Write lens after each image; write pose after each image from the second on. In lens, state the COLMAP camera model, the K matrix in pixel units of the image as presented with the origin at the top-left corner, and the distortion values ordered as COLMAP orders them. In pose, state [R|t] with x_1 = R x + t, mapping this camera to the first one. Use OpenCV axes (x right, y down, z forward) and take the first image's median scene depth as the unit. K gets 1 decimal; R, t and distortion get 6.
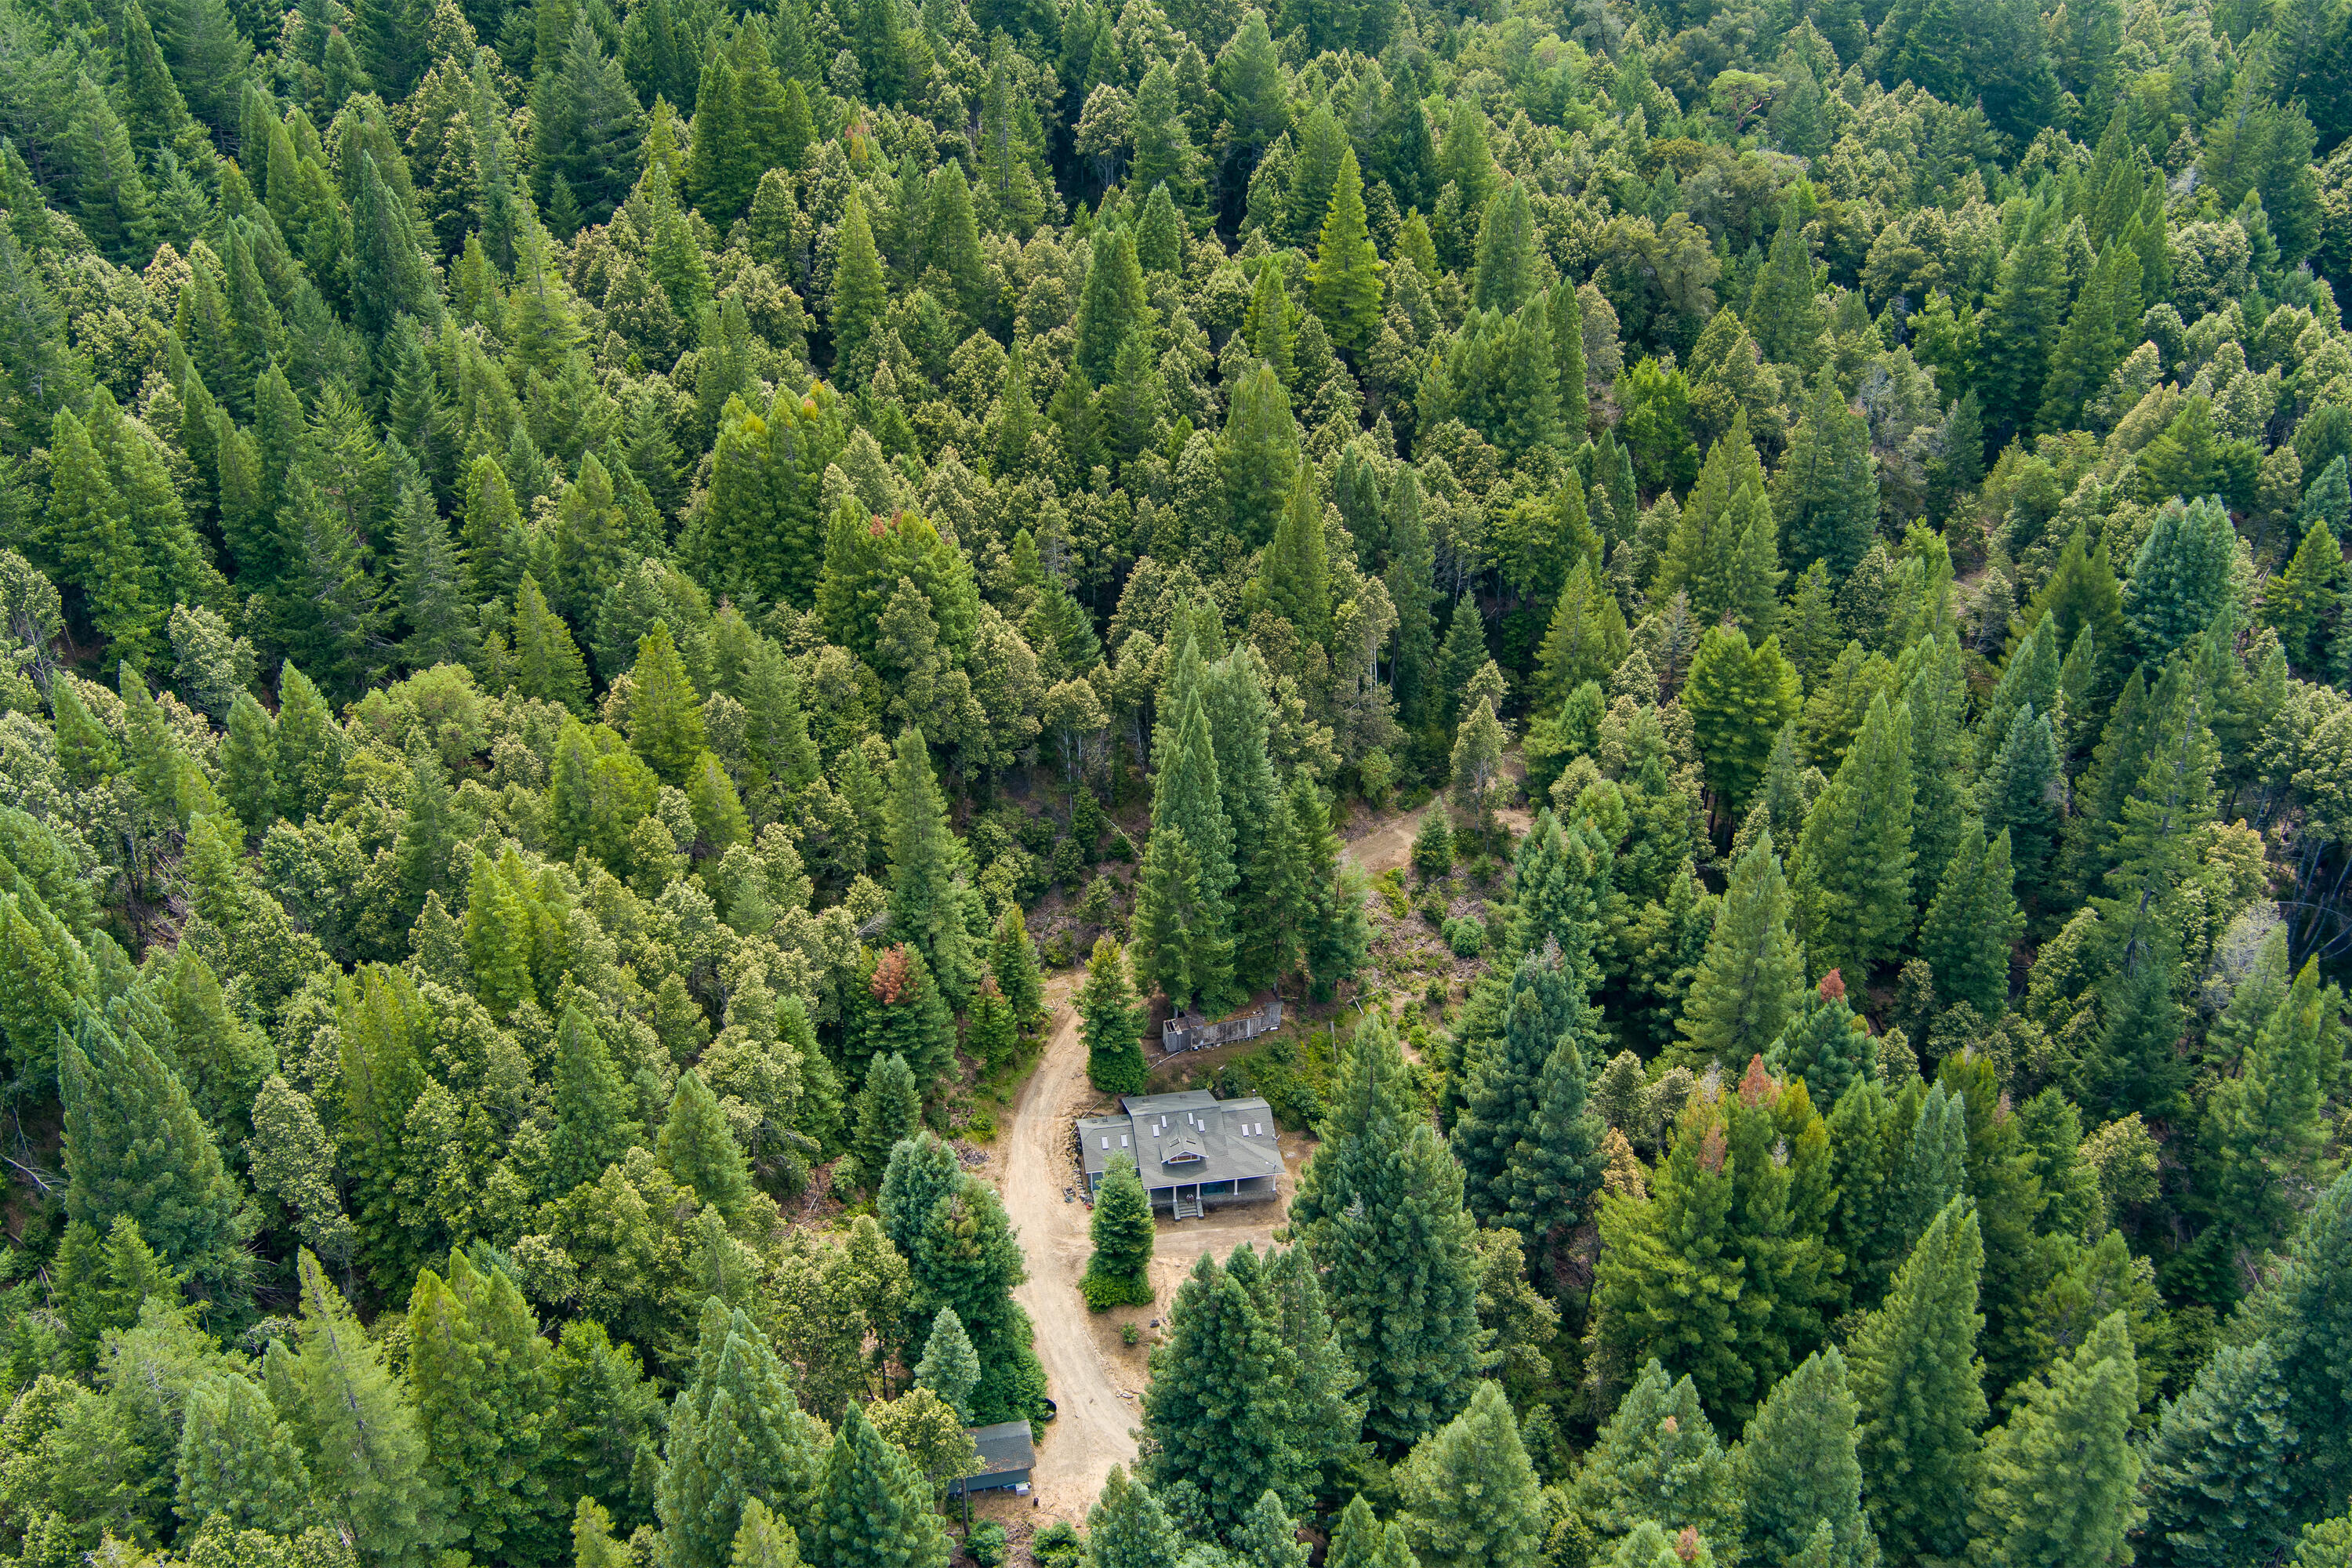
lens RADIAL K [[1850.3, 0, 1164.8], [0, 1850.3, 776.8], [0, 0, 1]] dist [-0.071367, 0.009054]
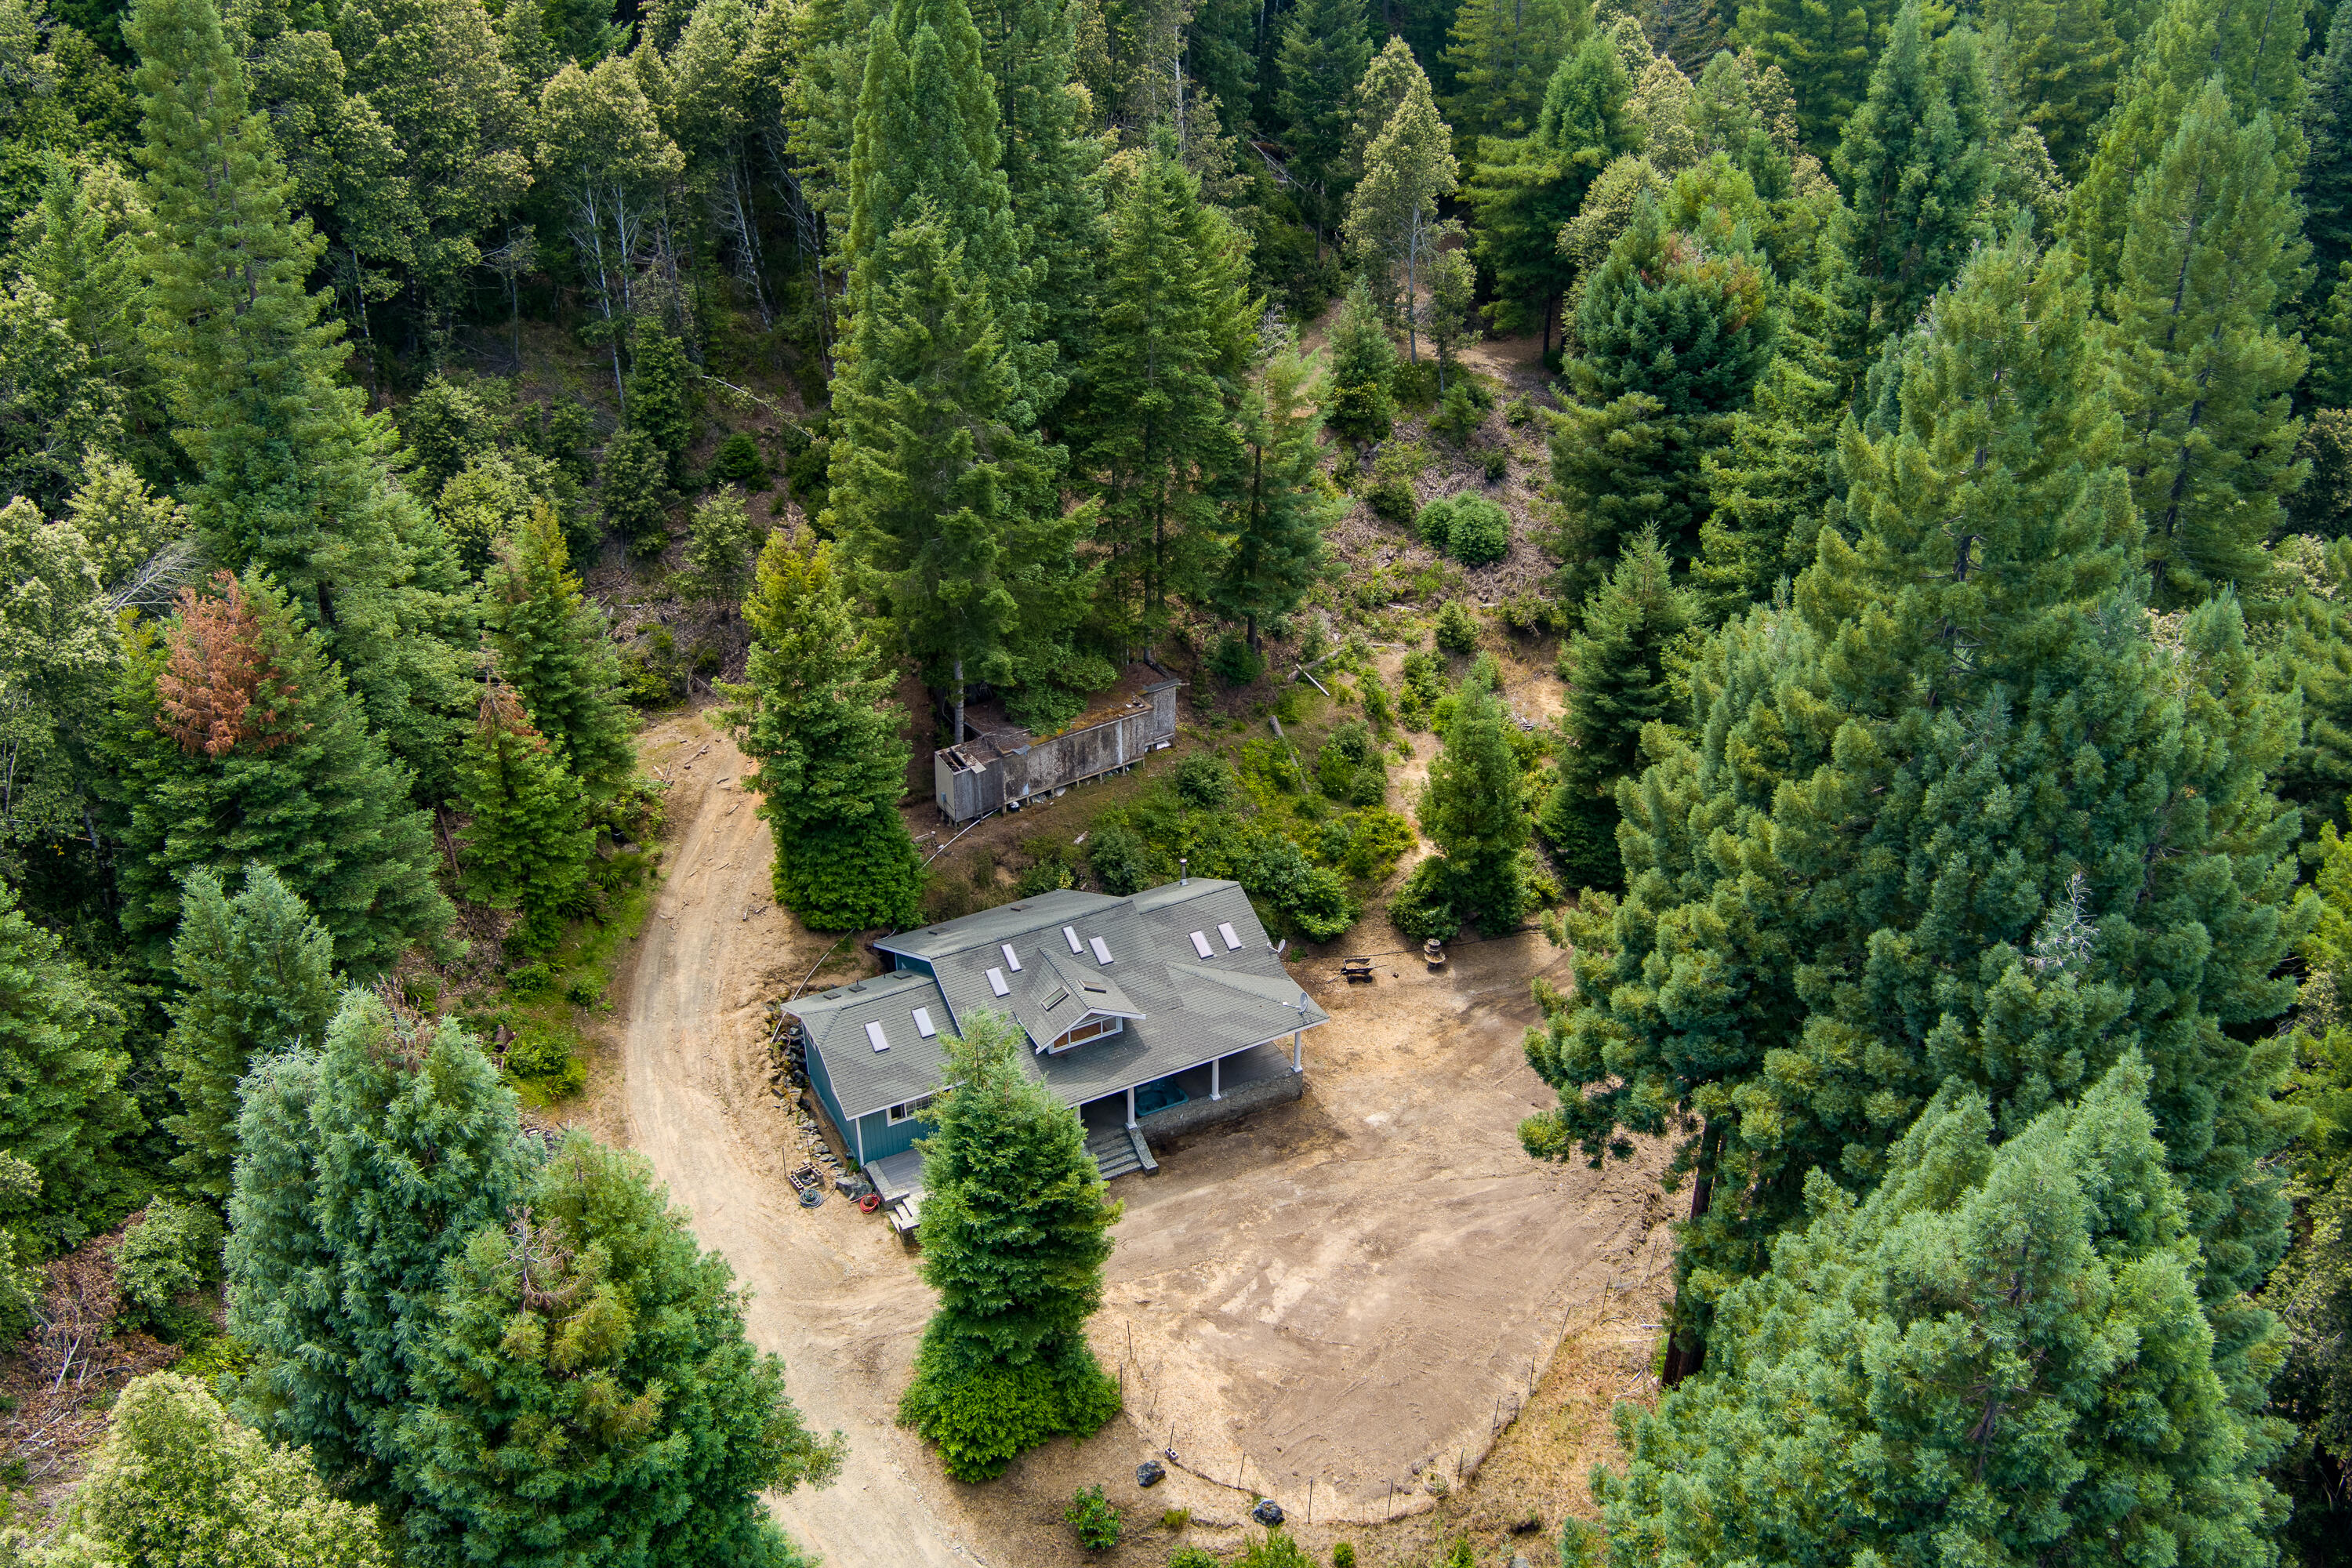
lens RADIAL K [[1850.3, 0, 1164.8], [0, 1850.3, 776.8], [0, 0, 1]] dist [-0.071367, 0.009054]
pose [[0.946966, -0.154085, 0.281981, -0.076458], [0.155315, 0.987699, 0.018131, 0.146867], [-0.281306, 0.026627, 0.959249, 0.608541]]
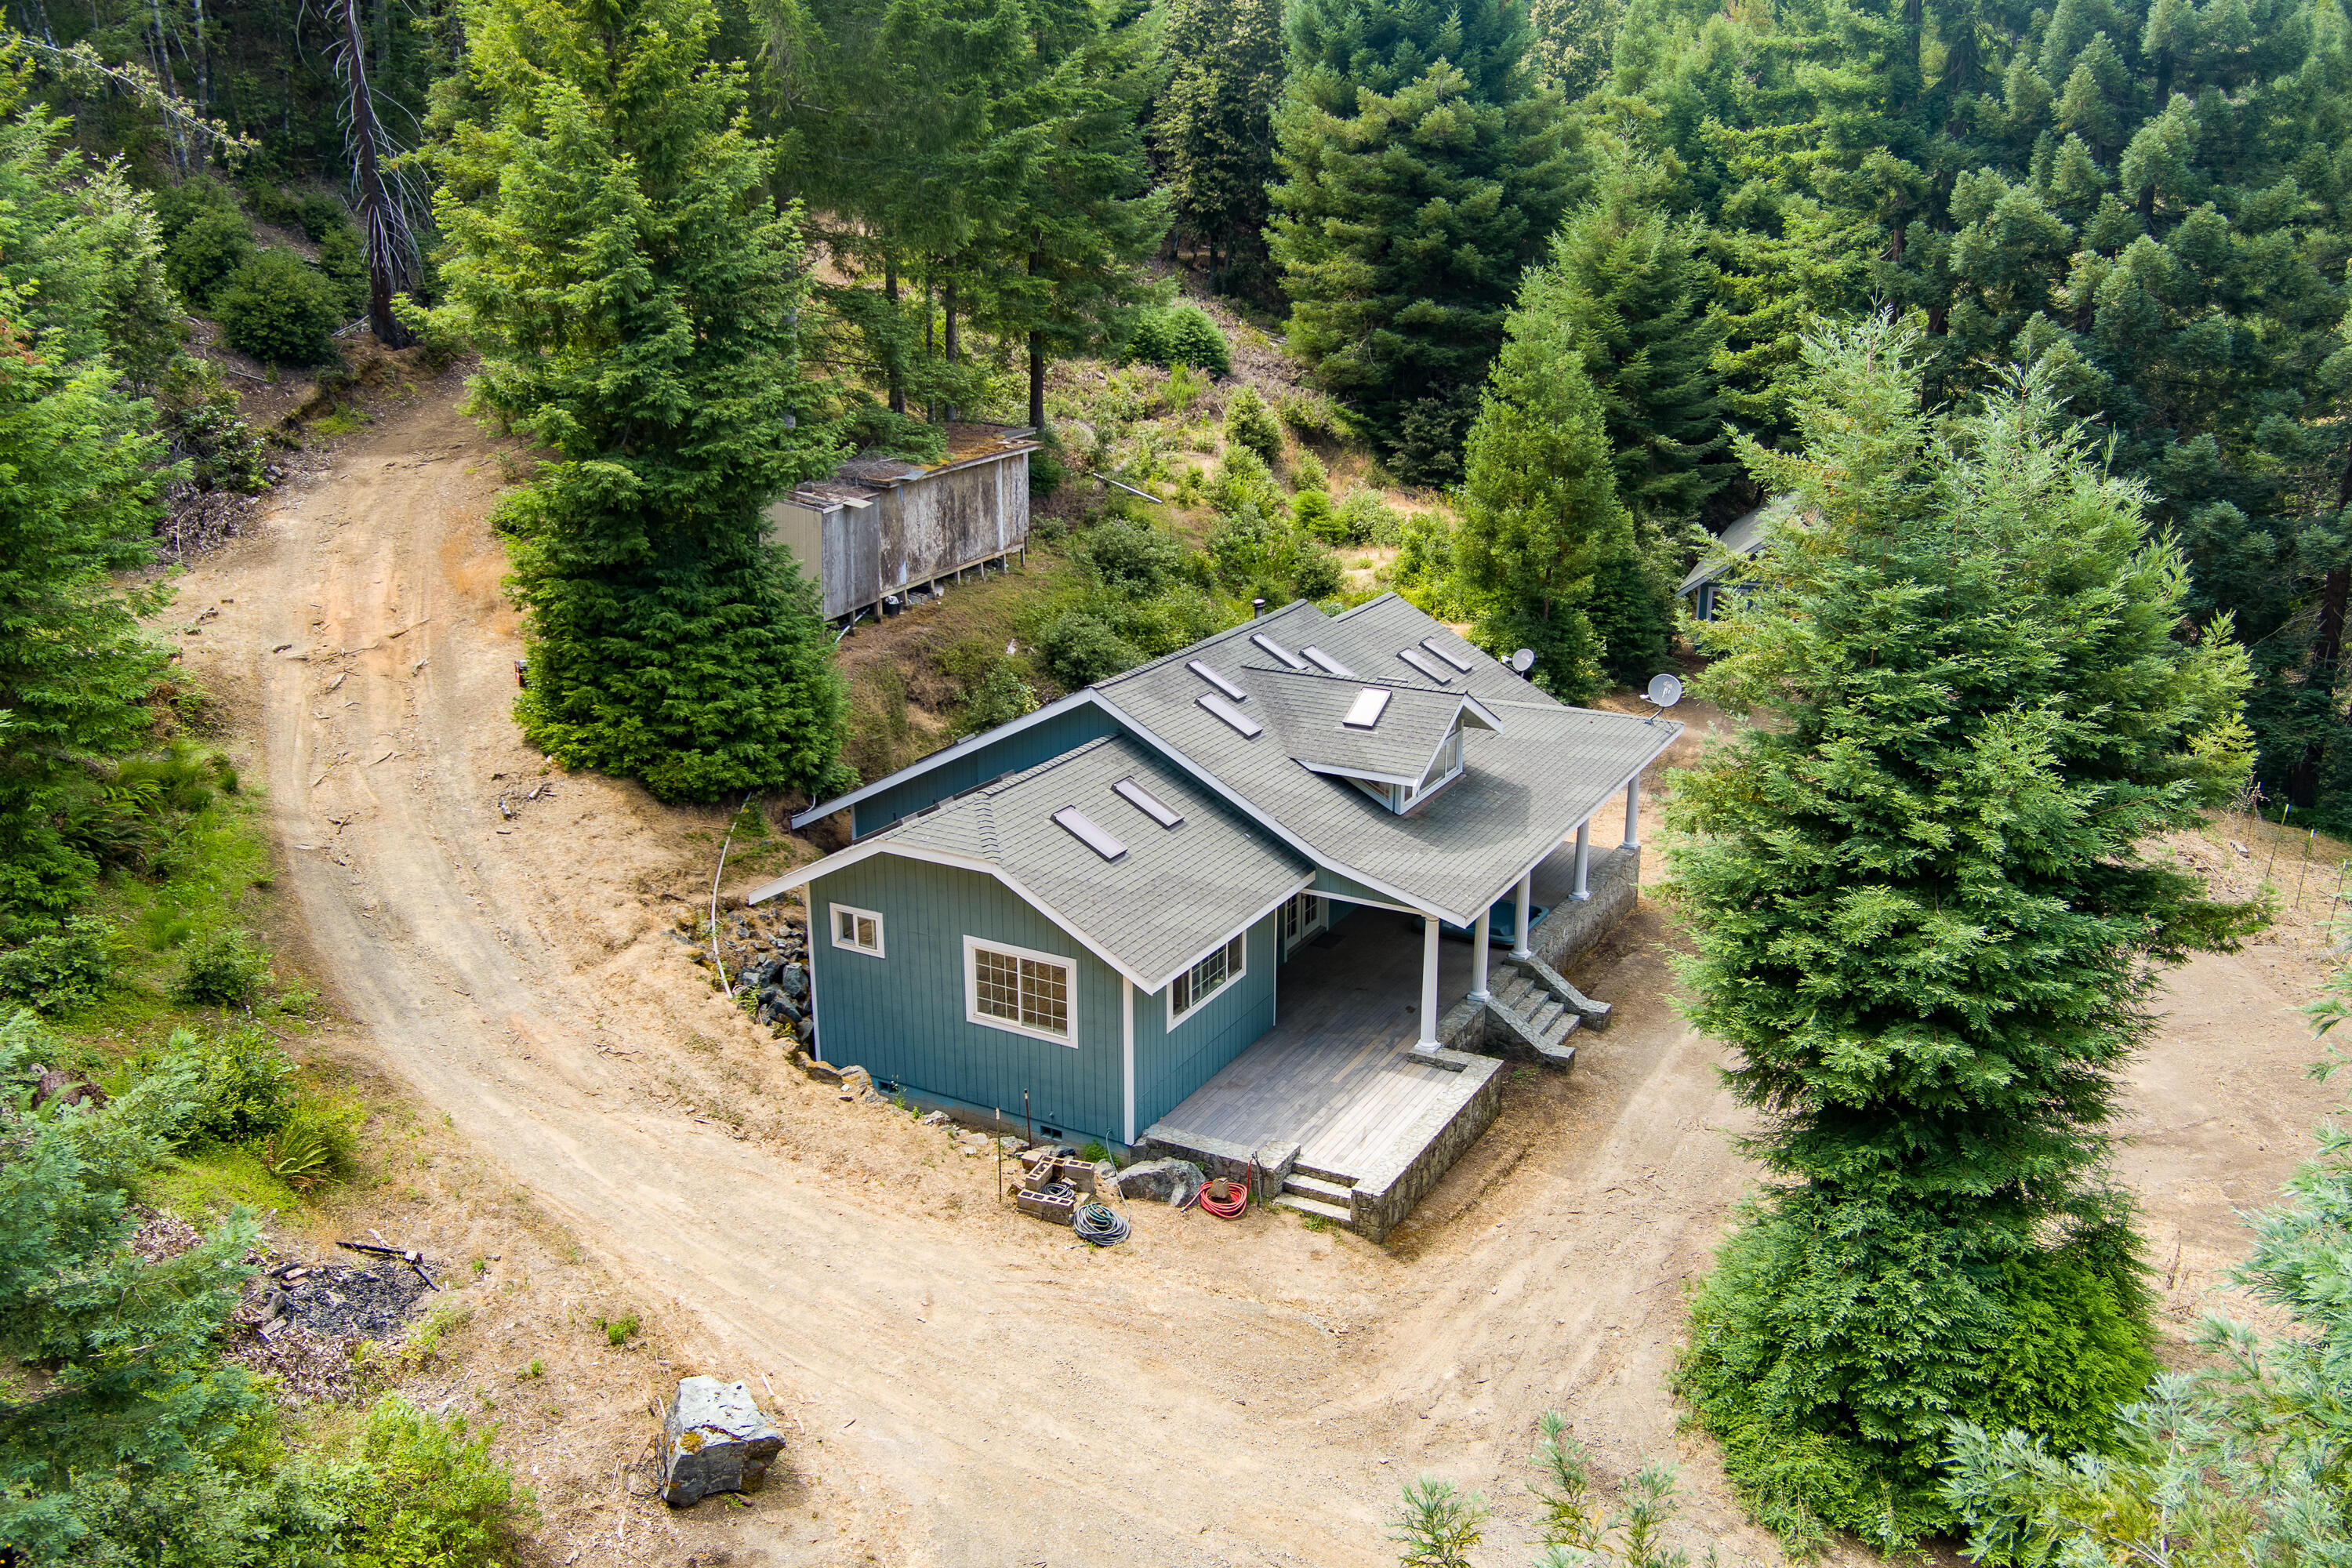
lens RADIAL K [[1850.3, 0, 1164.8], [0, 1850.3, 776.8], [0, 0, 1]] dist [-0.071367, 0.009054]
pose [[0.634081, -0.230453, 0.738128, -0.149334], [0.379713, 0.924340, -0.037597, 0.202160], [-0.673617, 0.304116, 0.673613, 0.879924]]
